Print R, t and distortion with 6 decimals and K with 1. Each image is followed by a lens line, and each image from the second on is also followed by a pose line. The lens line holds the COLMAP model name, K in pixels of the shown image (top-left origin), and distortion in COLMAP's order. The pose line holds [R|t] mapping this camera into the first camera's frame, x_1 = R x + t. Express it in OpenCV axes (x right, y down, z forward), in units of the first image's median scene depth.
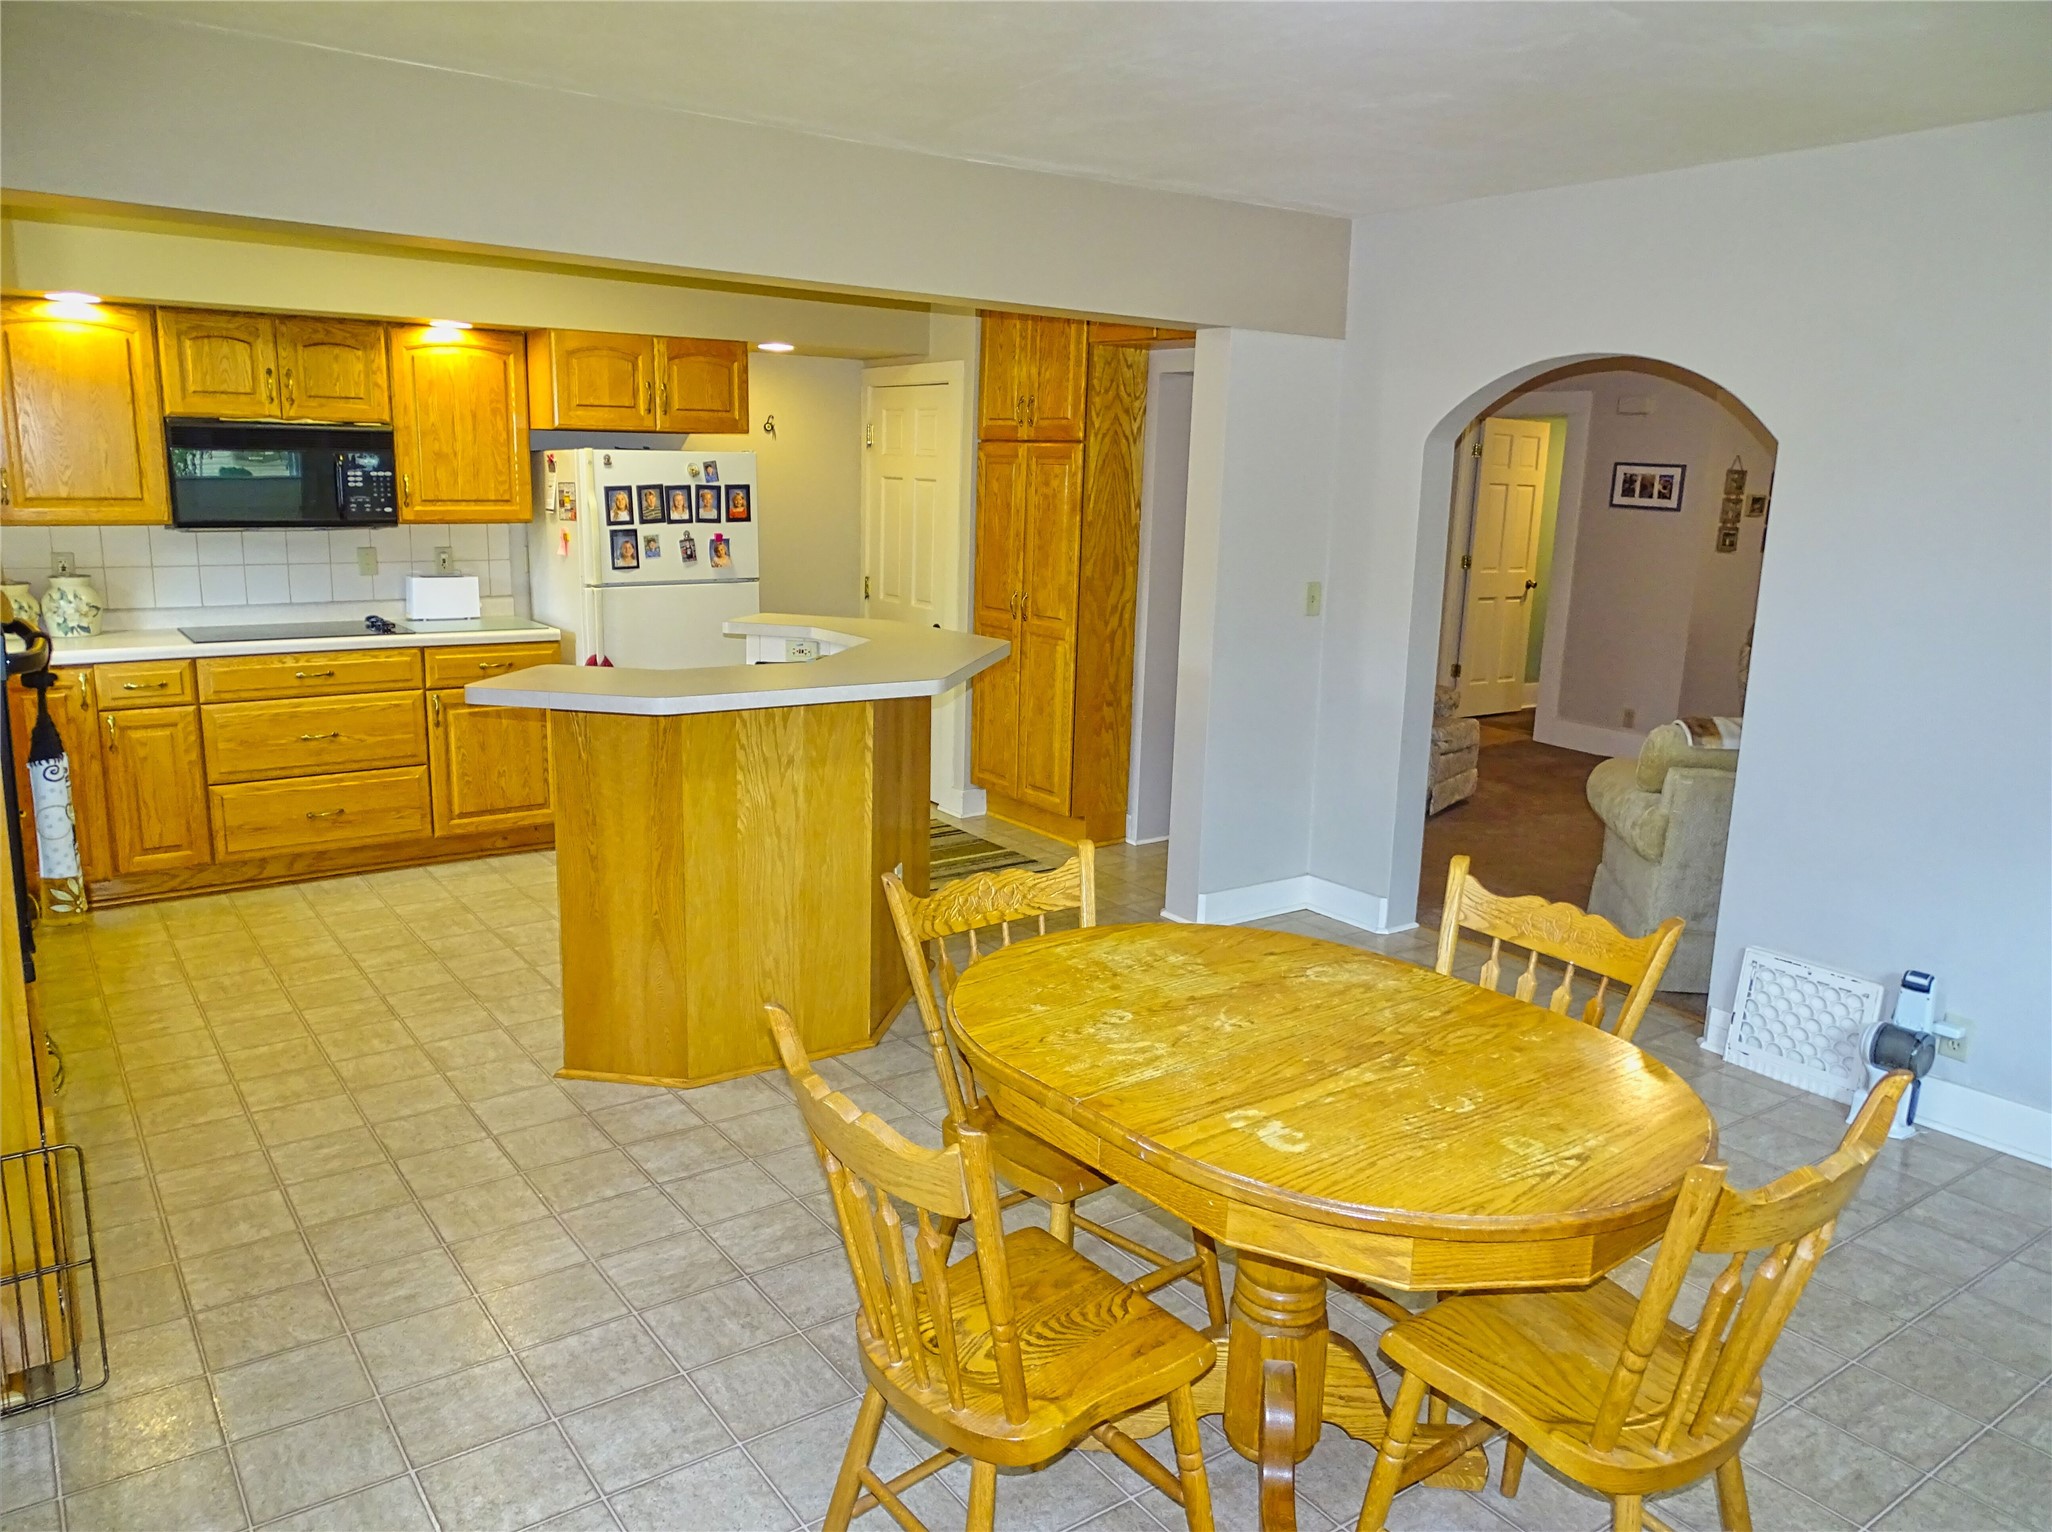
lens RADIAL K [[1508.0, 0, 1026.3], [0, 1508.0, 761.6], [0, 0, 1]] dist [-0.000414, 0.013159]
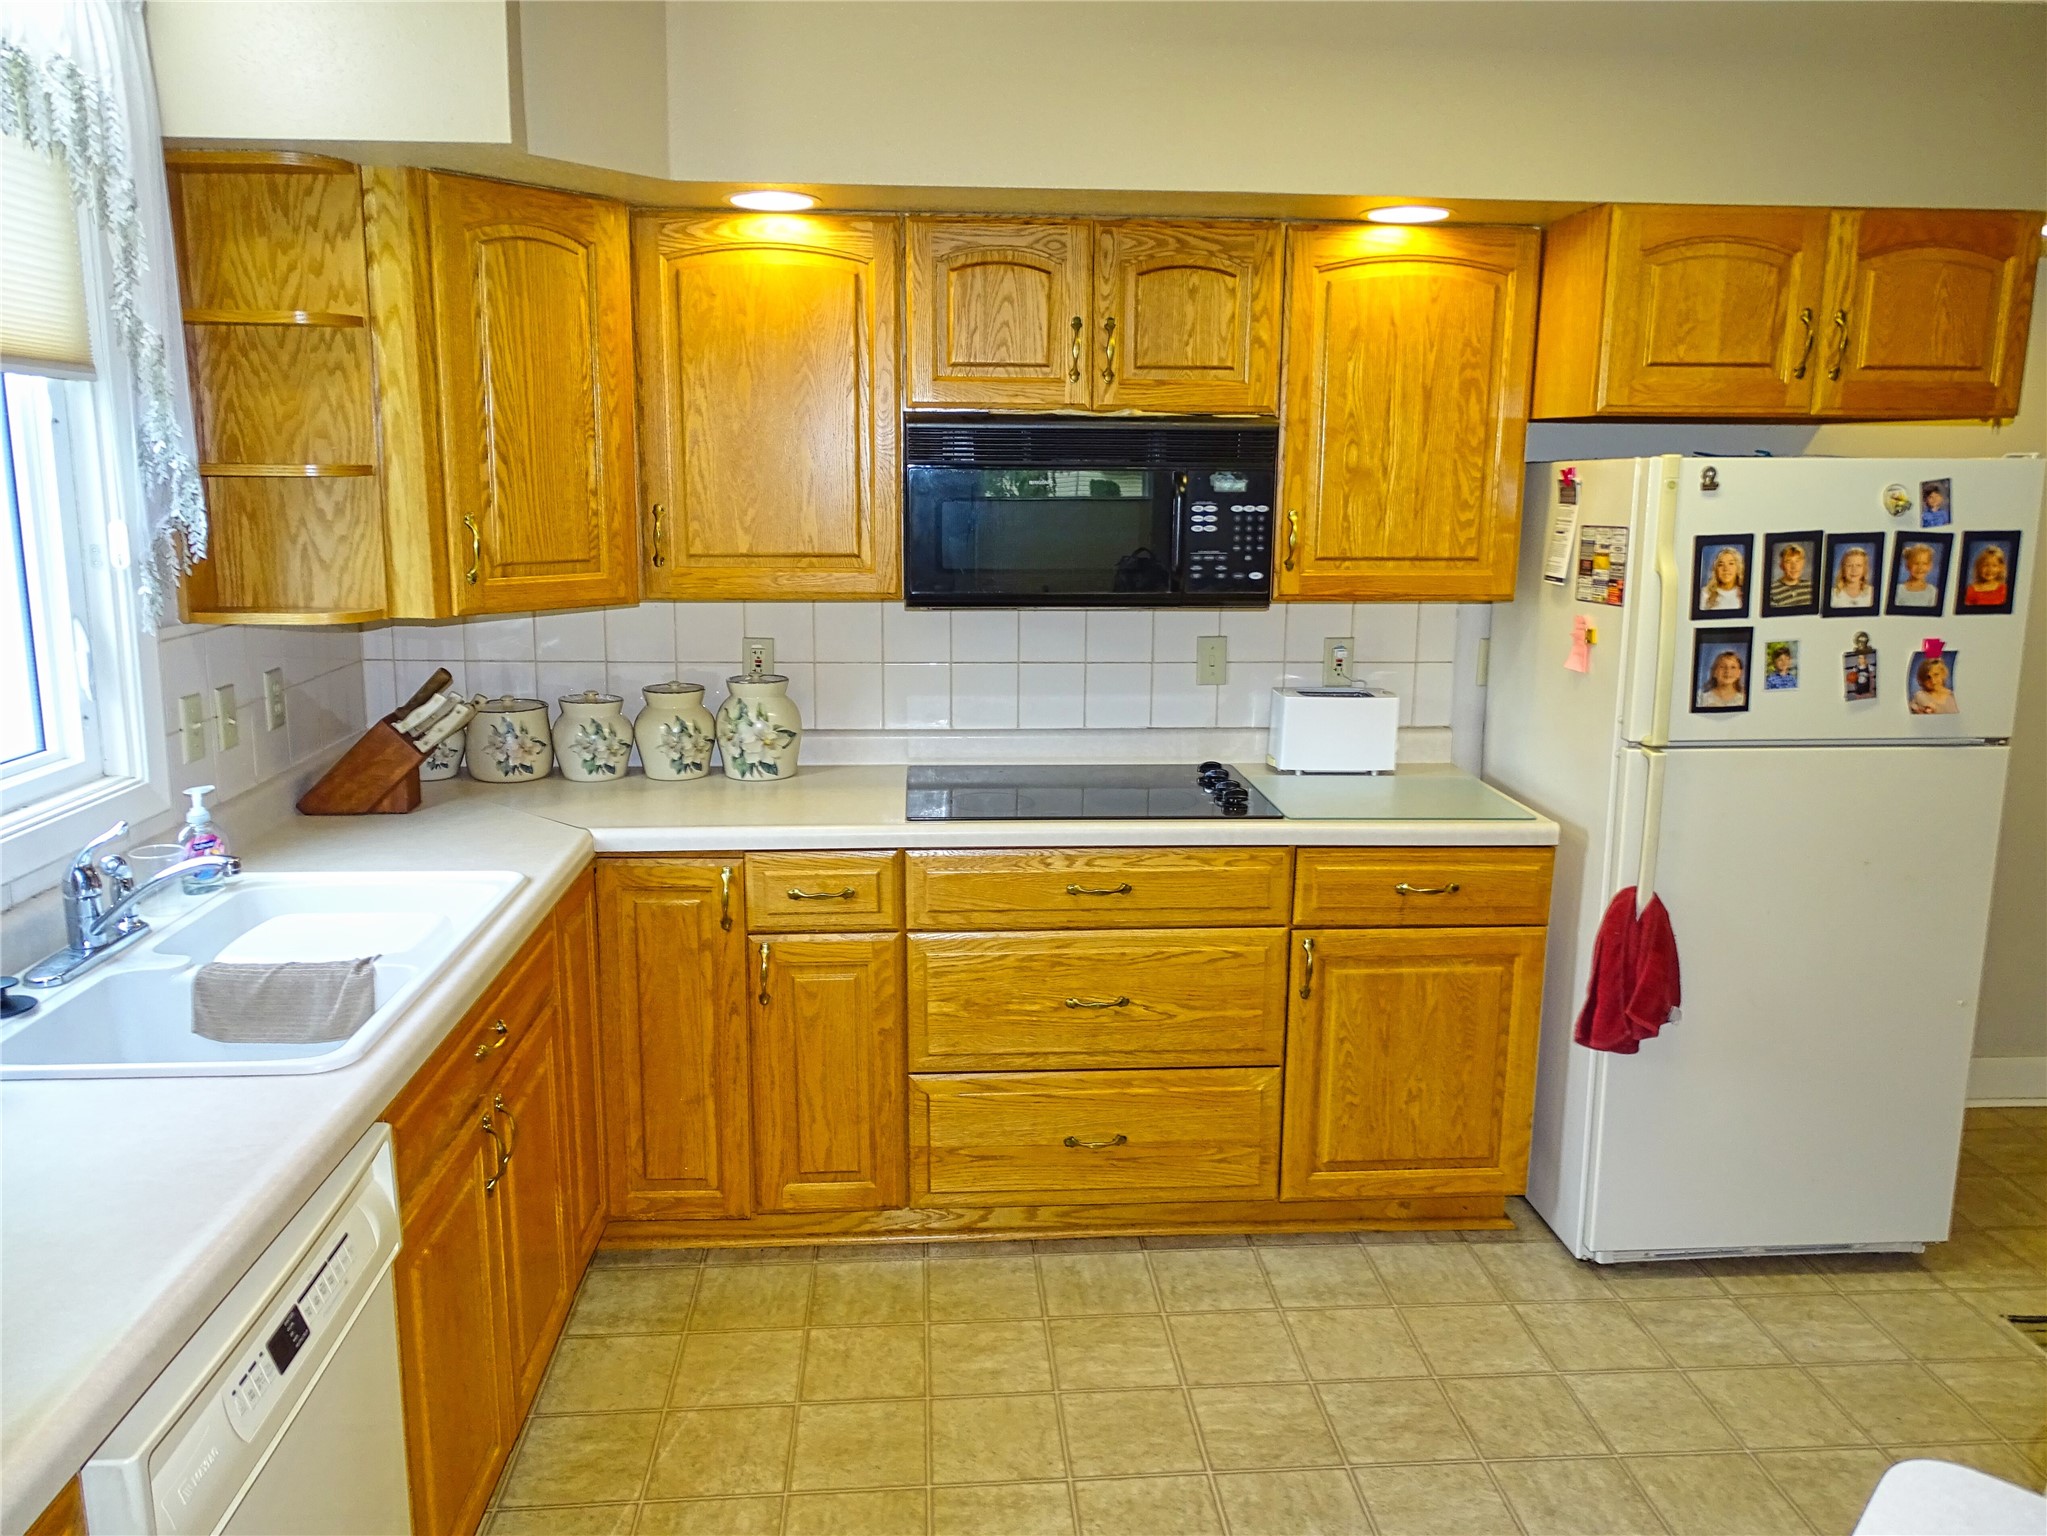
lens RADIAL K [[1504.3, 0, 1029.8], [0, 1504.3, 768.4], [0, 0, 1]] dist [-0.000414, 0.013159]
pose [[0.860372, 0.088828, -0.501865, -0.225650], [-0.089919, 0.995704, 0.022082, -0.107093], [0.501671, 0.026129, 0.864664, 0.517419]]
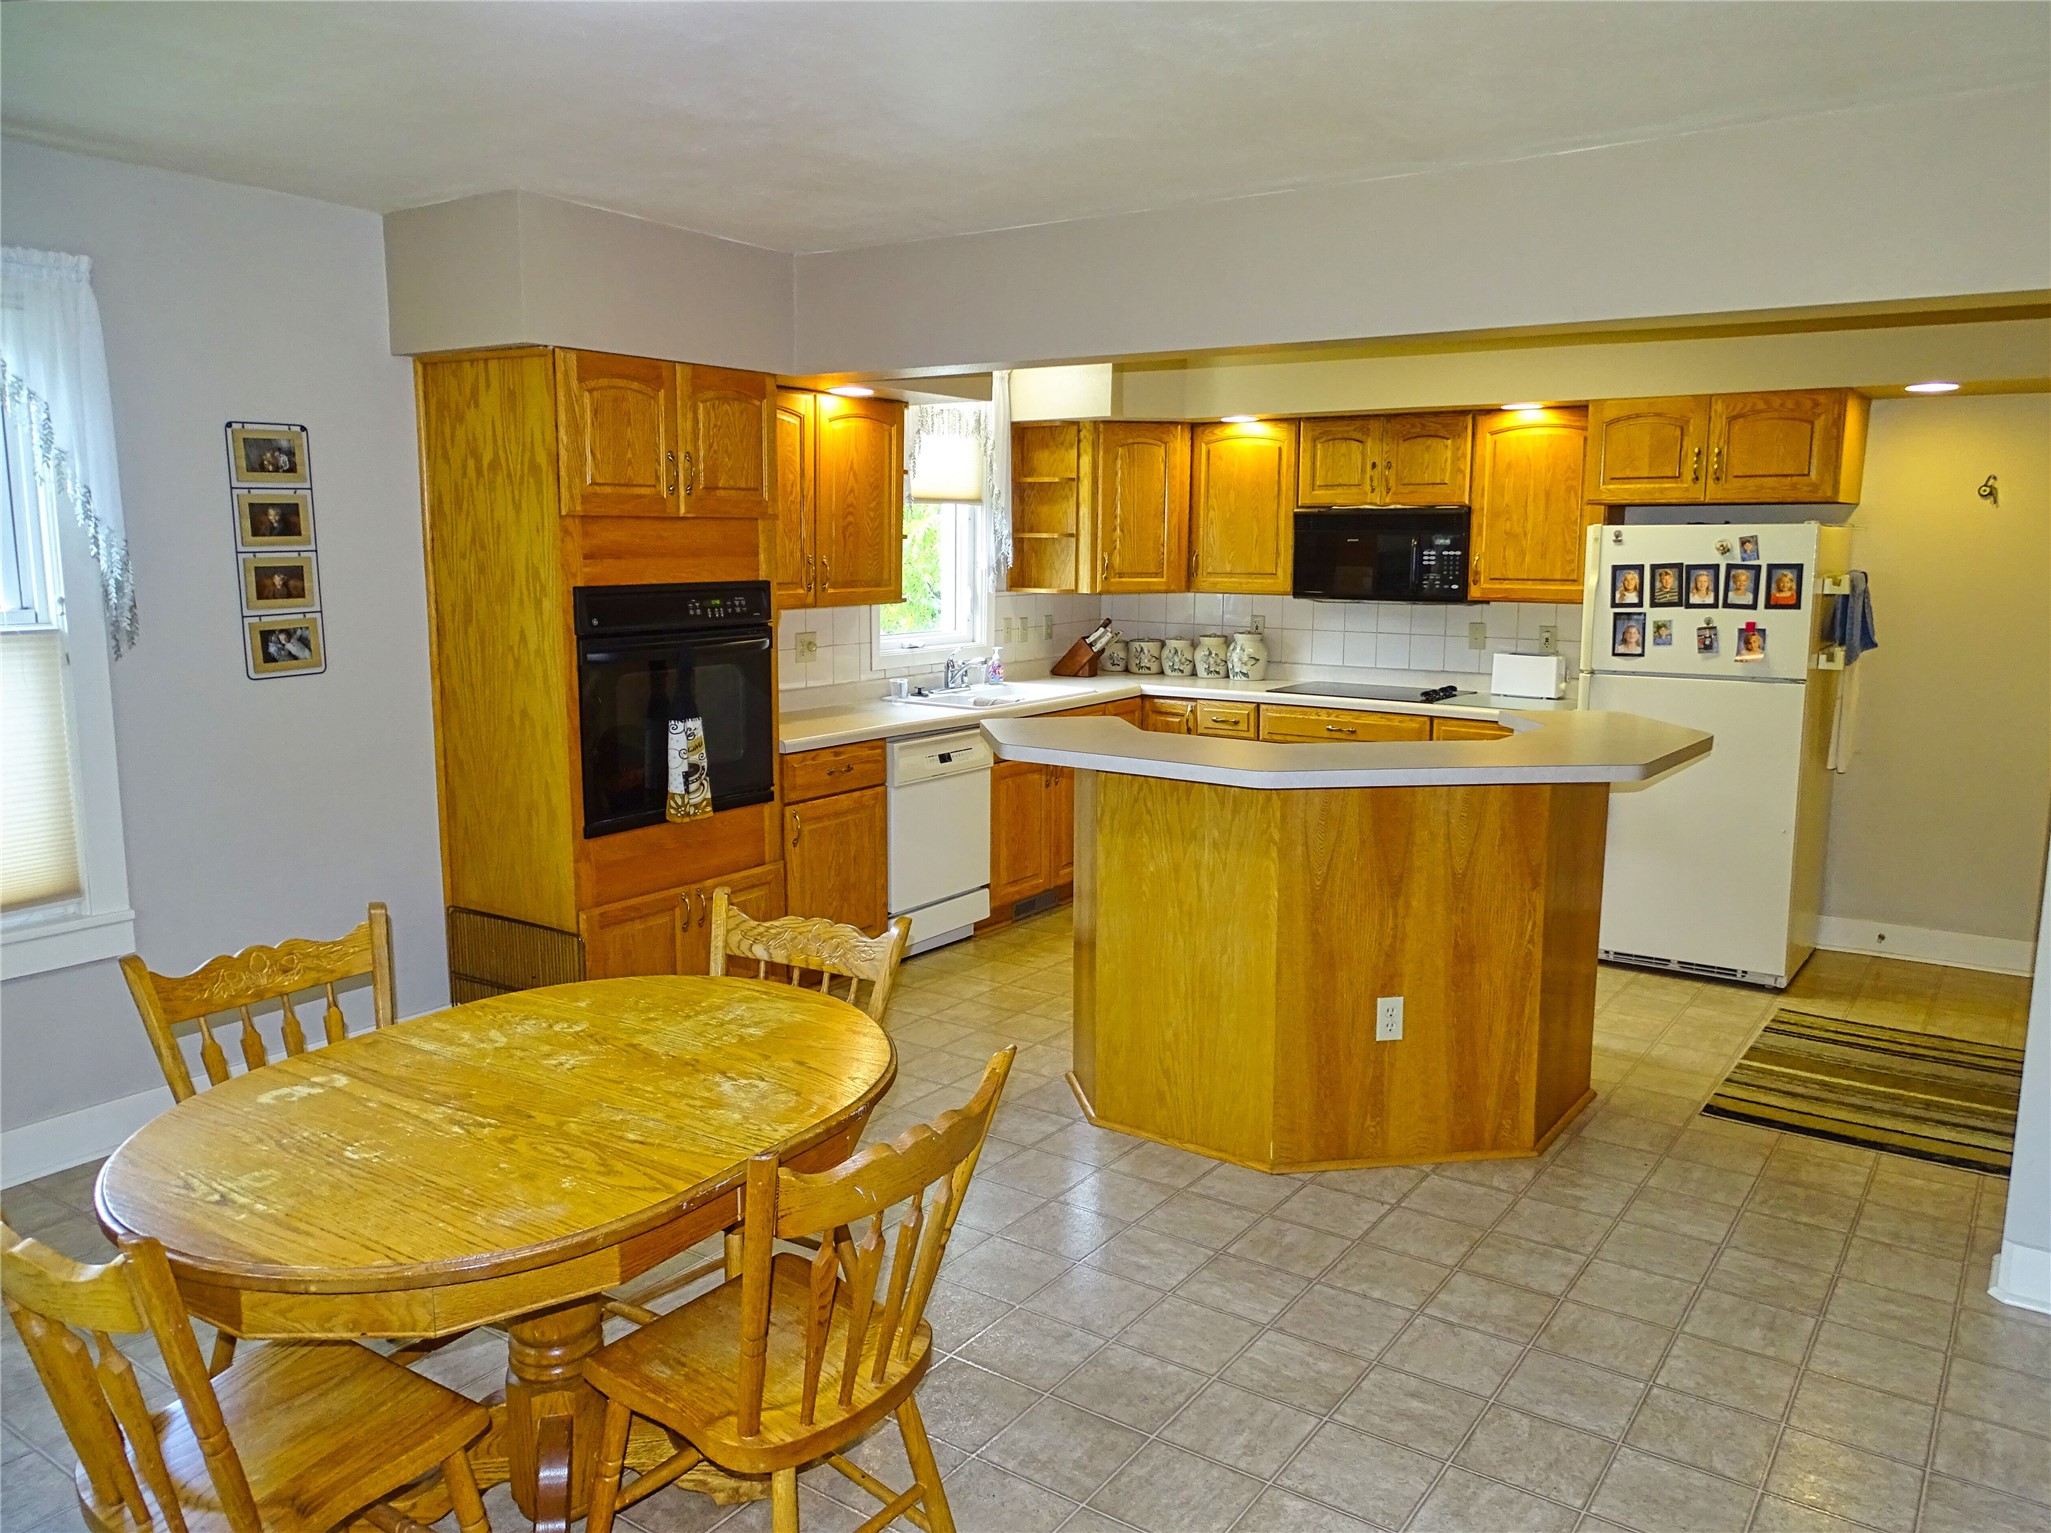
lens RADIAL K [[1507.3, 0, 992.1], [0, 1507.3, 741.5], [0, 0, 1]] dist [-0.000414, 0.013159]
pose [[0.329753, 0.111712, -0.937434, 0.485935], [-0.178156, 0.982497, 0.054413, -0.062124], [0.927105, 0.149067, 0.343884, 0.364481]]
